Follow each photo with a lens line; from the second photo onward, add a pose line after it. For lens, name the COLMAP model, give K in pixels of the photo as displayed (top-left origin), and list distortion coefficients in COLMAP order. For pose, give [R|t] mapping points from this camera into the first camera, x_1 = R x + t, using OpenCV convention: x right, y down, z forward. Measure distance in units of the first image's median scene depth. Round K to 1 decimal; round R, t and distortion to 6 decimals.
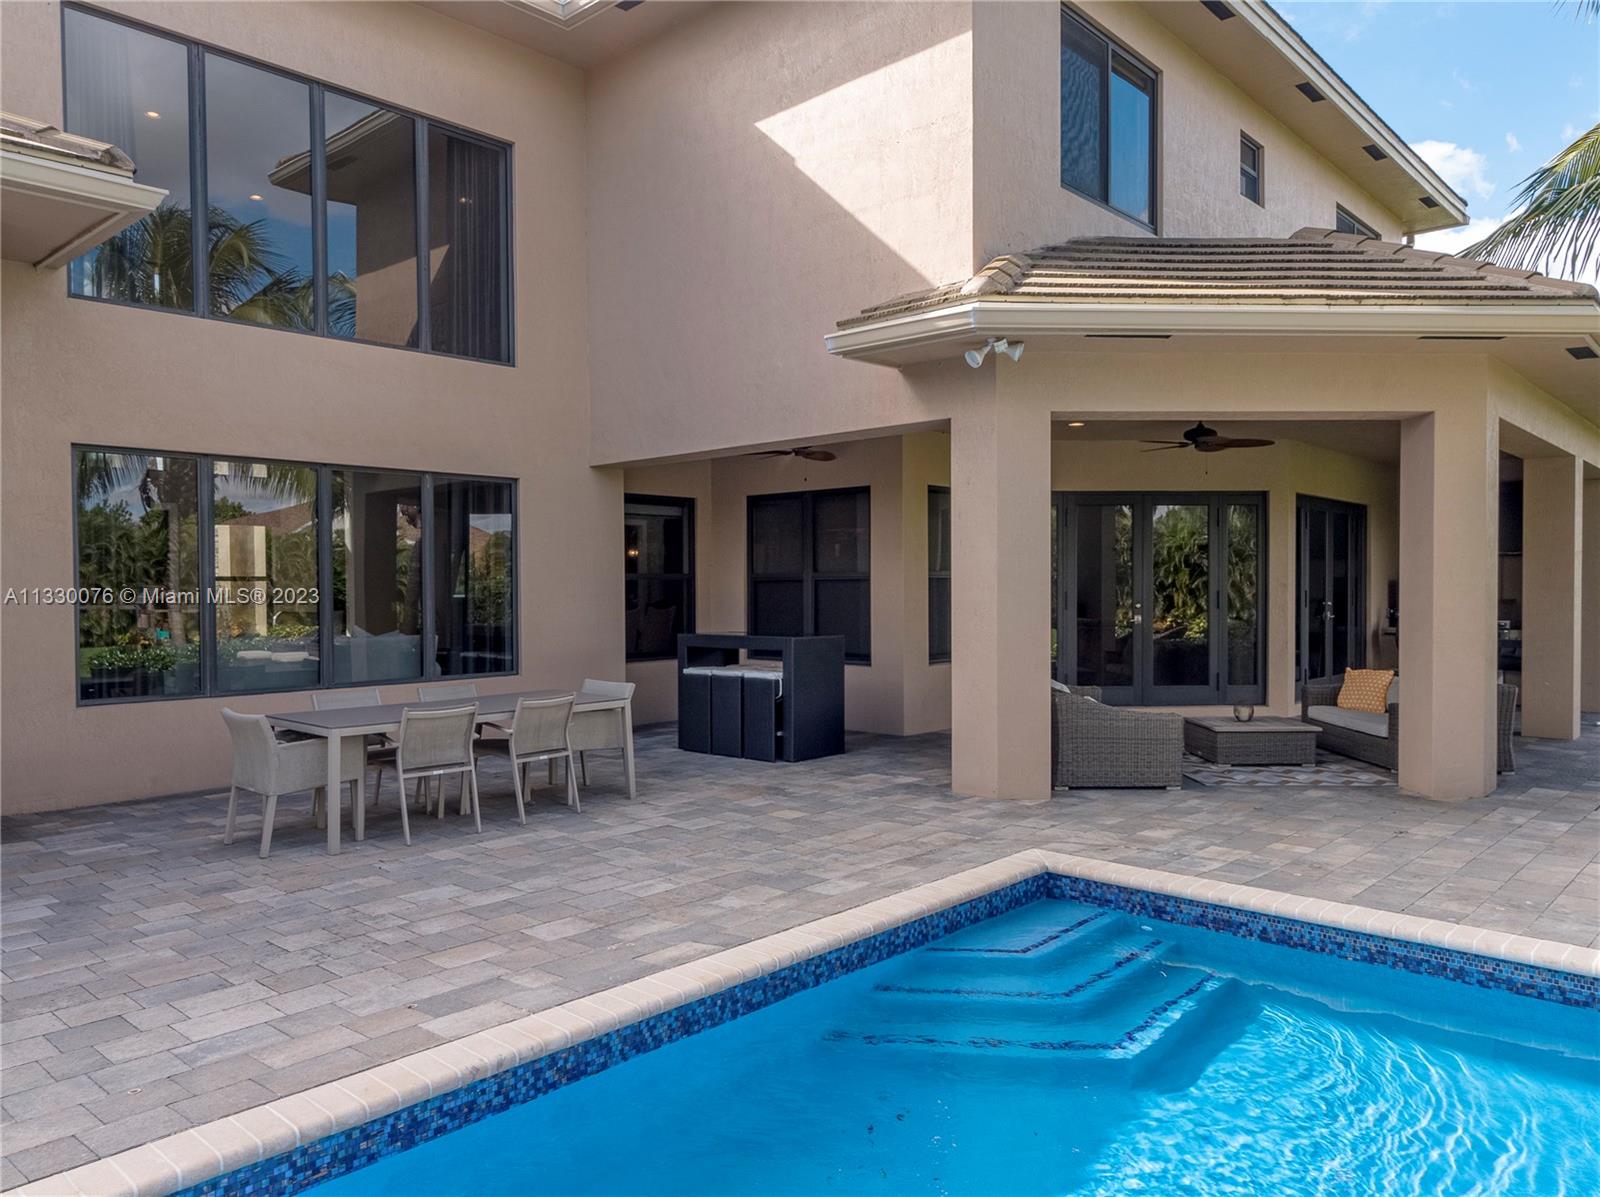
lens RADIAL K [[1150.1, 0, 800.0], [0, 1150.1, 598.5], [0, 0, 1]] dist [0.001854, -0.000123]
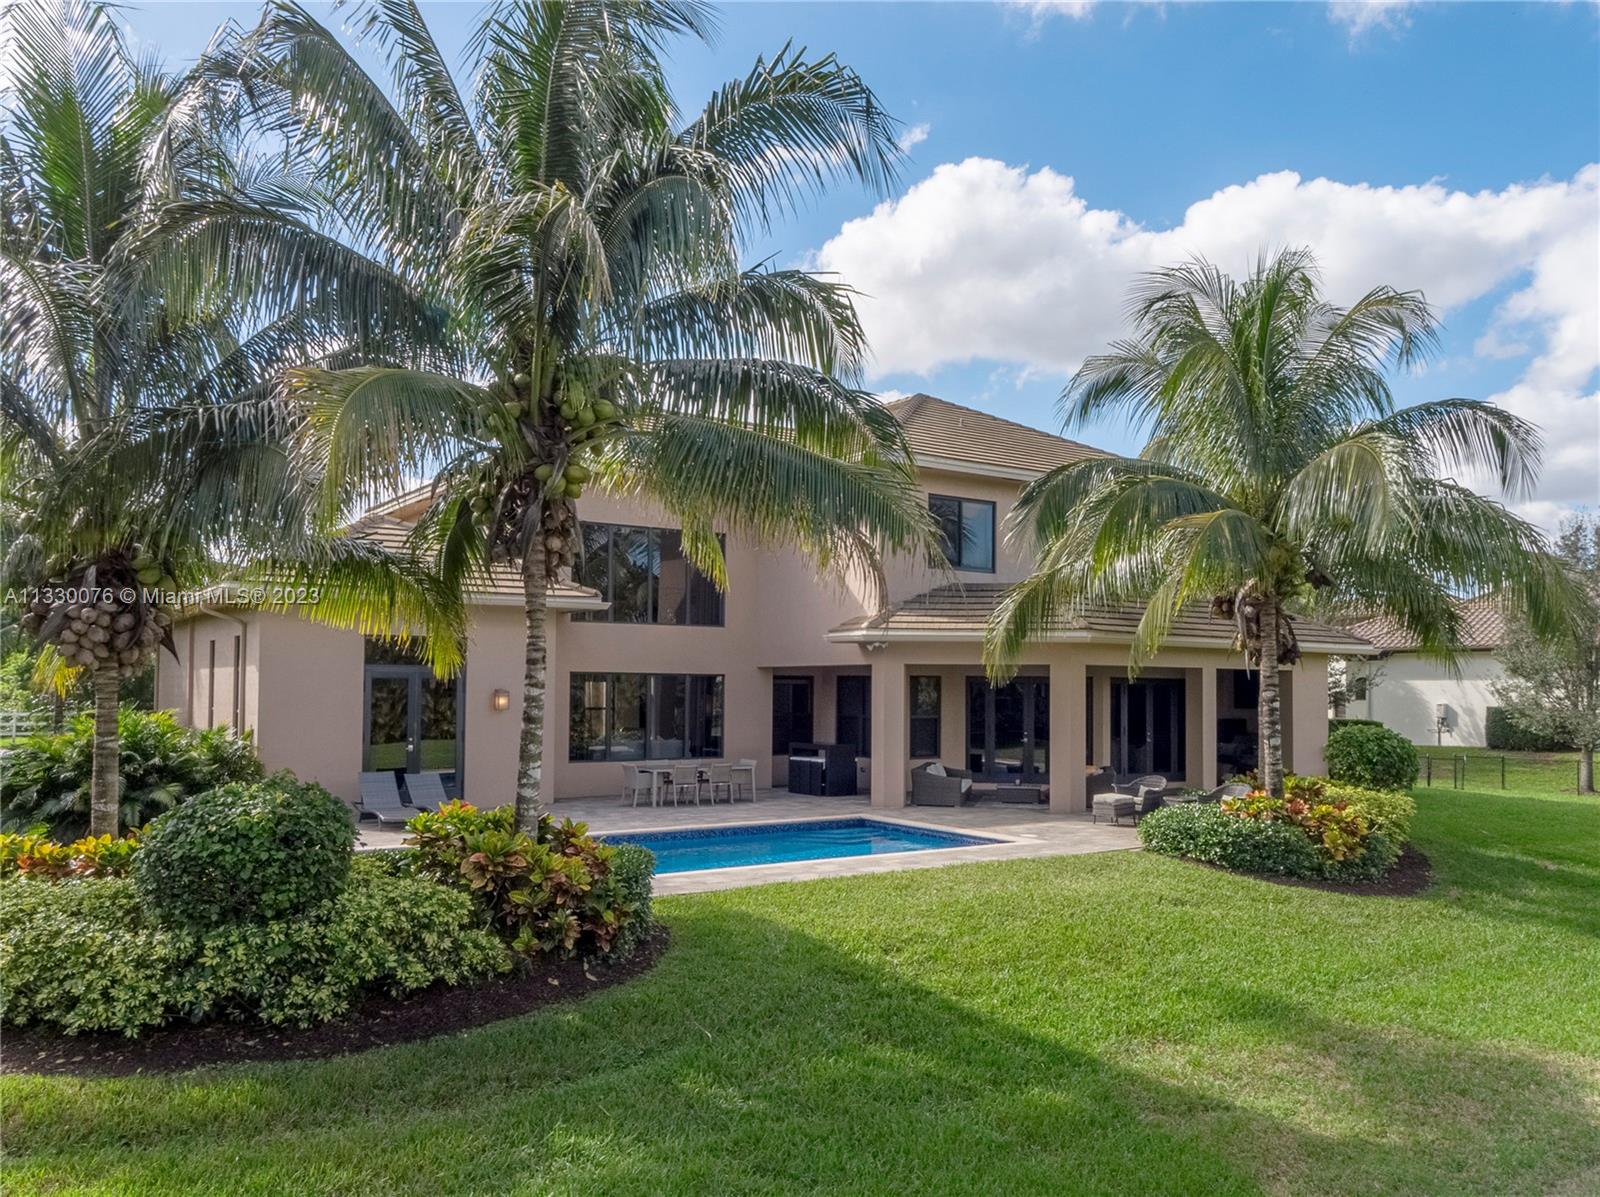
lens RADIAL K [[1150.1, 0, 800.0], [0, 1150.1, 598.5], [0, 0, 1]] dist [0.001854, -0.000123]
pose [[0.973940, -0.003569, -0.226777, 0.468978], [-0.016083, 0.996272, -0.084751, -0.065317], [0.226234, 0.086190, 0.970252, -1.347917]]
